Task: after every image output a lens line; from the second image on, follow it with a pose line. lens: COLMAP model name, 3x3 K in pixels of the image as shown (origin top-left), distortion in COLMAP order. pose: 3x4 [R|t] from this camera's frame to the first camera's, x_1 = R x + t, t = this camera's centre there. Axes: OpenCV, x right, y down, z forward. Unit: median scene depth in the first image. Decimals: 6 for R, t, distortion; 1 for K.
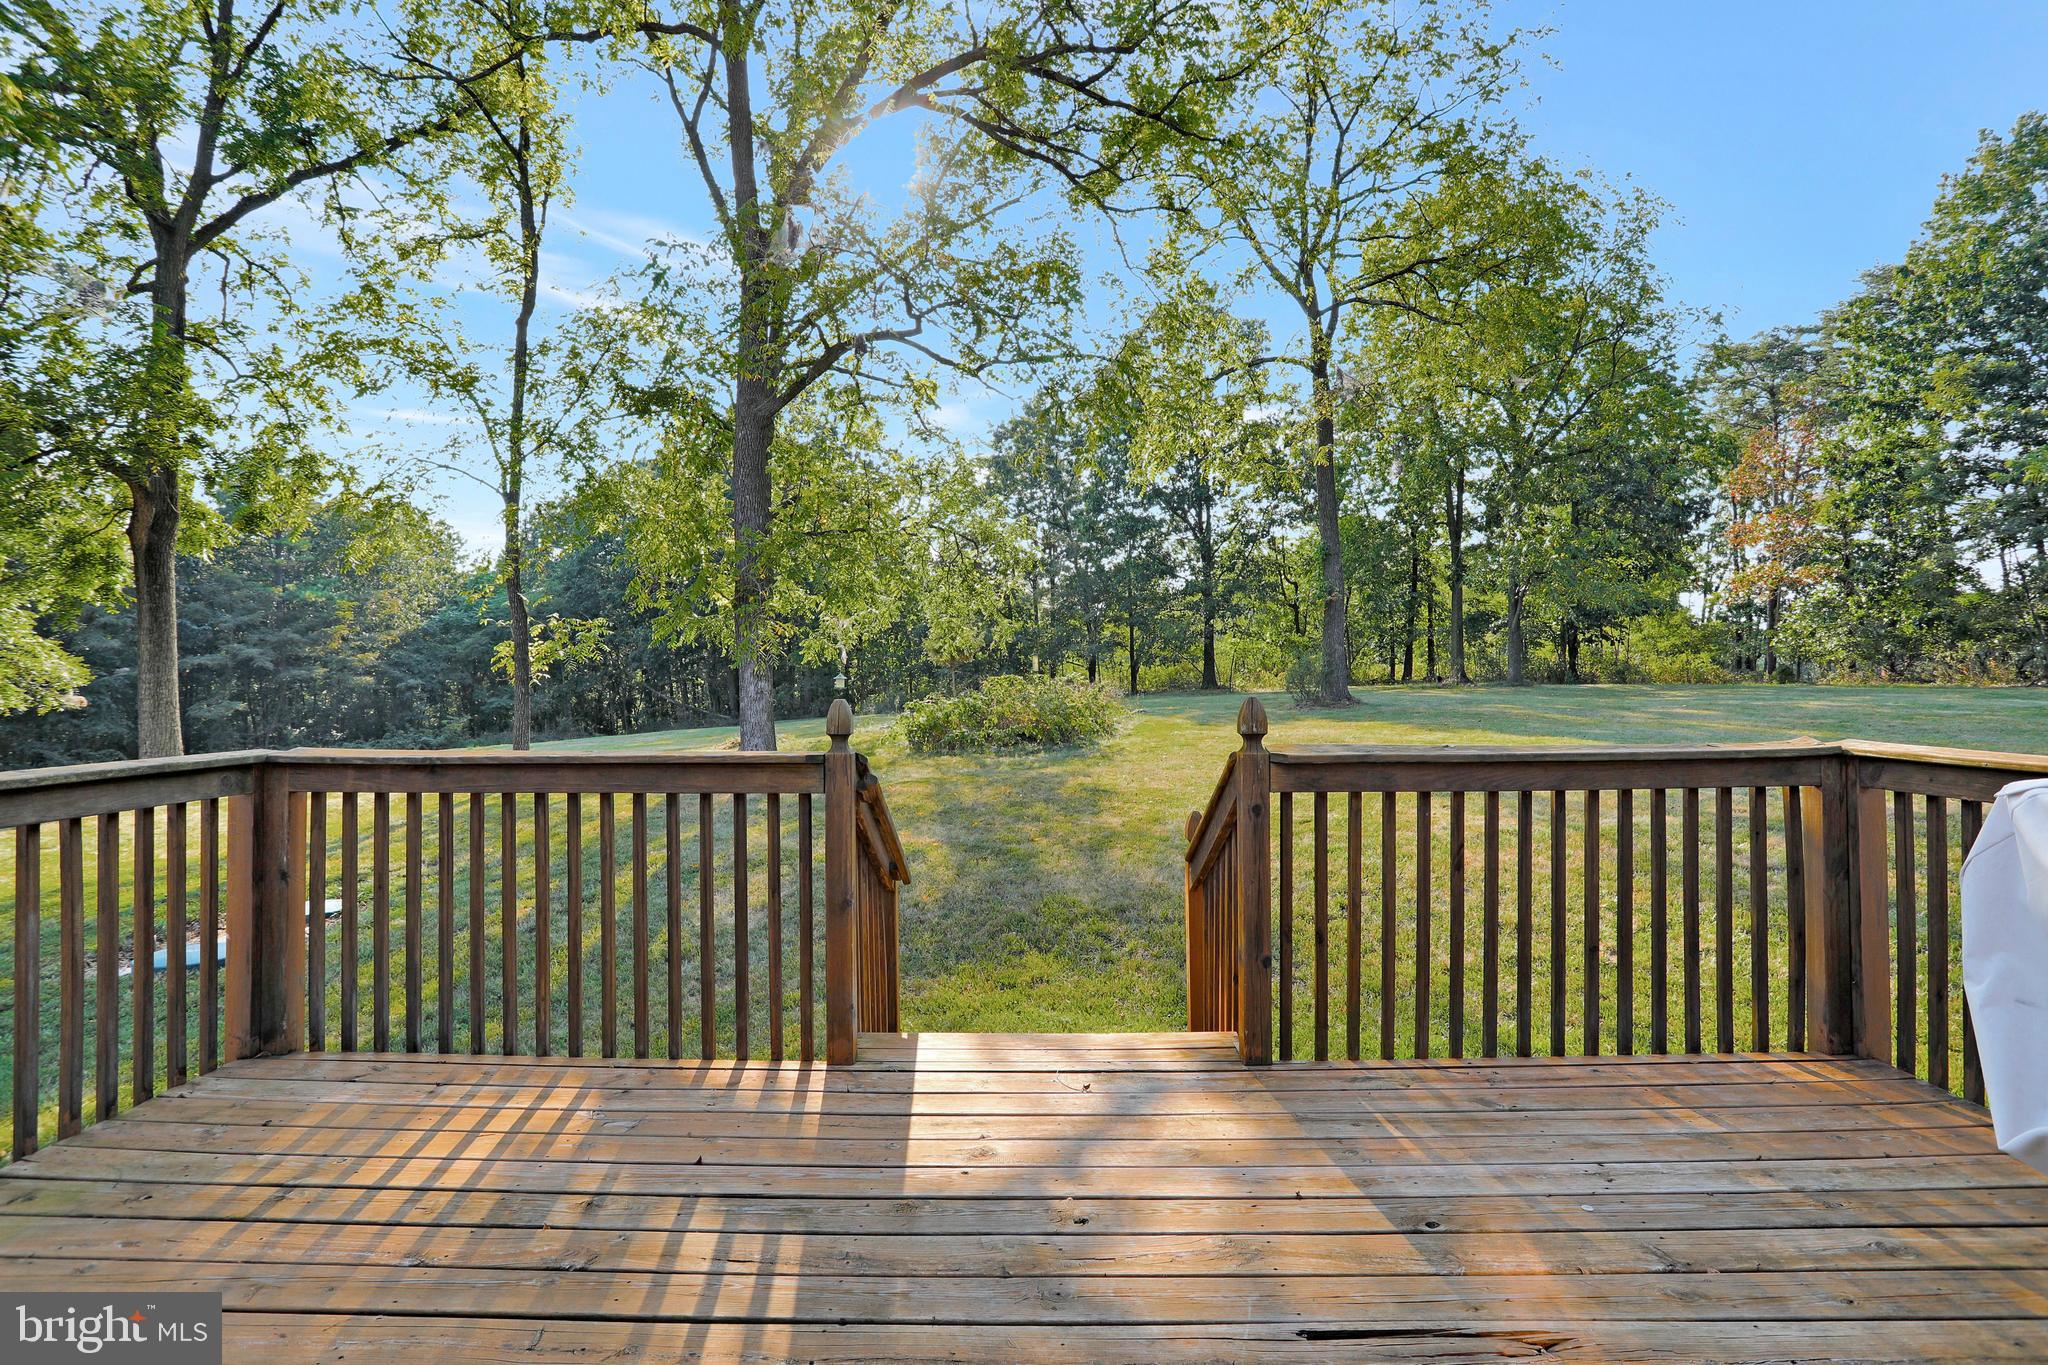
lens RADIAL K [[1001.2, 0, 1027.1], [0, 1001.2, 675.8], [0, 0, 1]] dist [-0.071453, 0.029590]
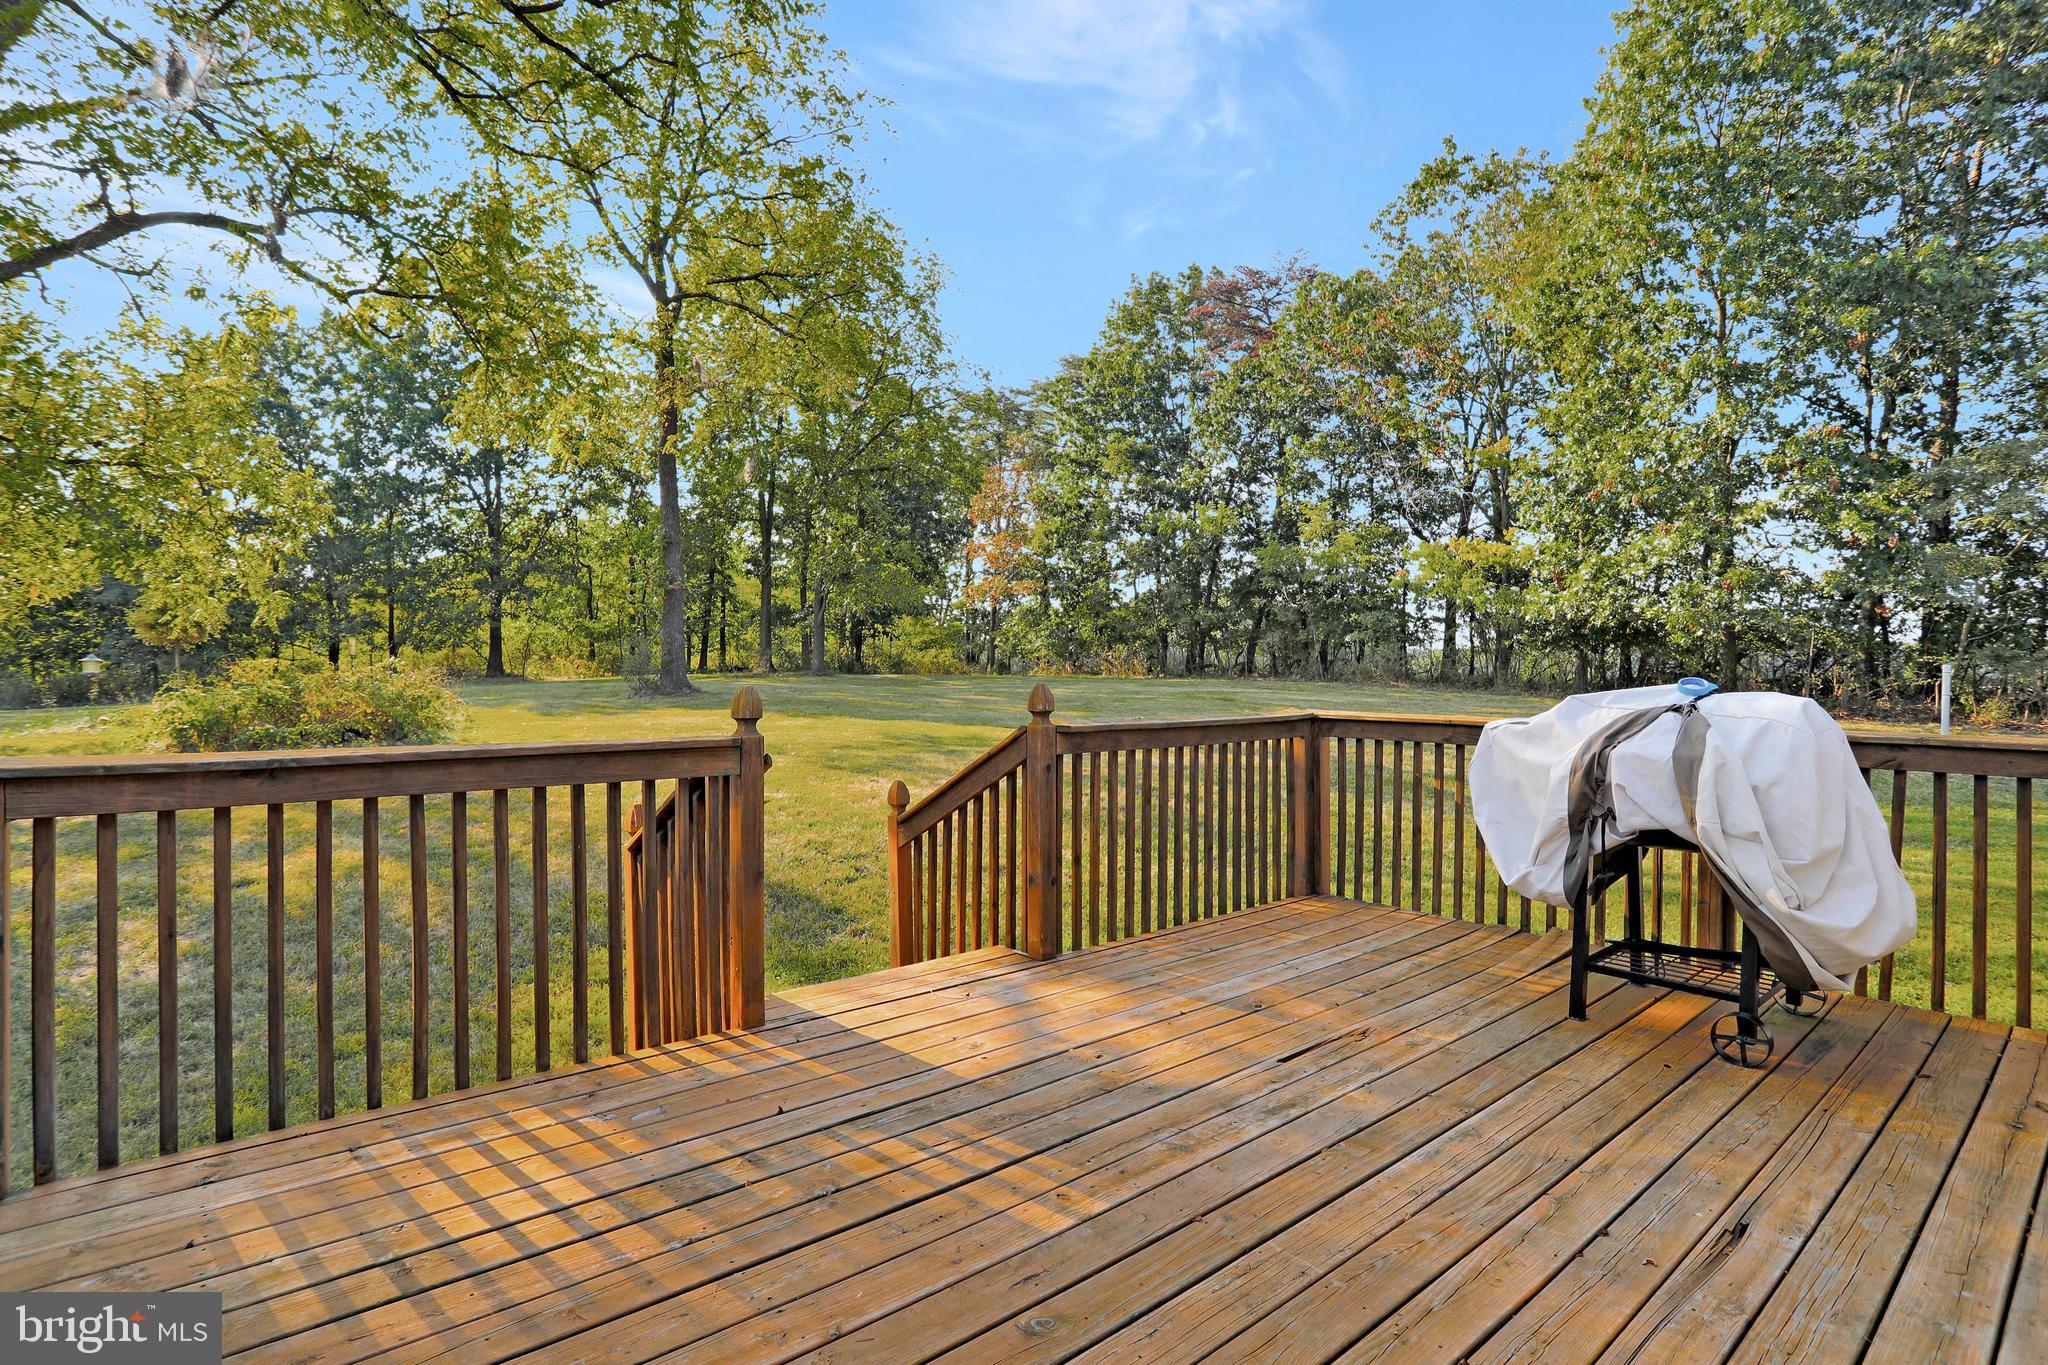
lens RADIAL K [[1012.1, 0, 1033.9], [0, 1012.1, 684.1], [0, 0, 1]] dist [-0.076759, 0.031835]
pose [[0.753766, -0.000810, 0.657142, -0.120215], [-0.011710, 0.999824, 0.014665, 0.000415], [-0.657039, -0.018749, 0.753624, -0.001006]]
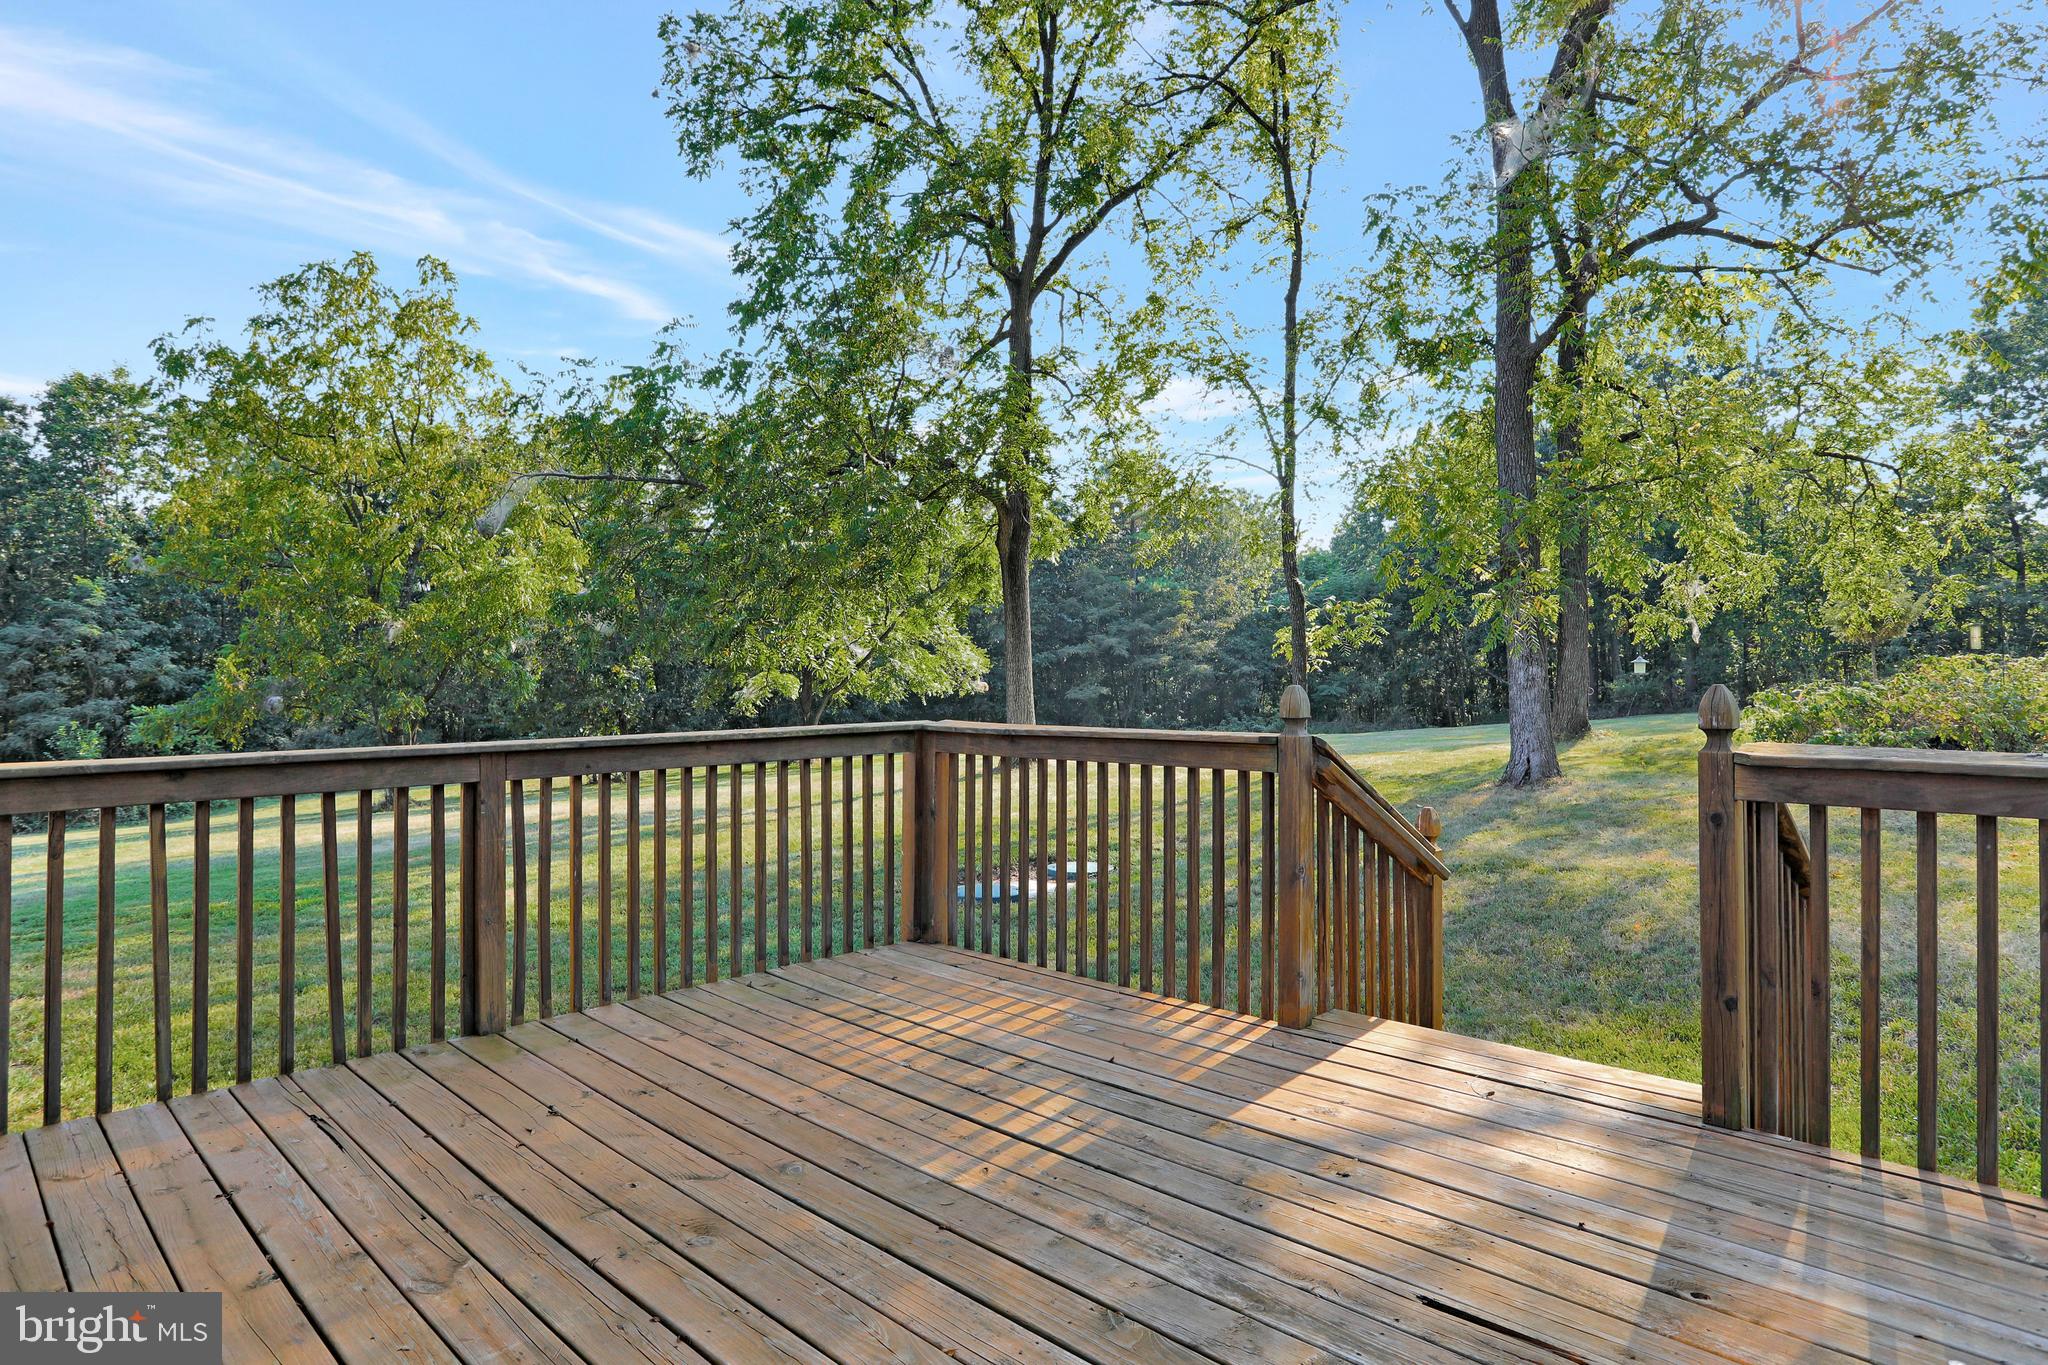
lens RADIAL K [[1164.3, 0, 1024.0], [0, 1164.3, 682.5], [0, 0, 1]] dist [-0.074342, 0.043055]
pose [[0.721211, 0.003529, -0.692706, 0.083959], [0.010052, 0.999828, 0.015558, -0.000418], [0.692643, -0.018184, 0.721052, -0.016408]]
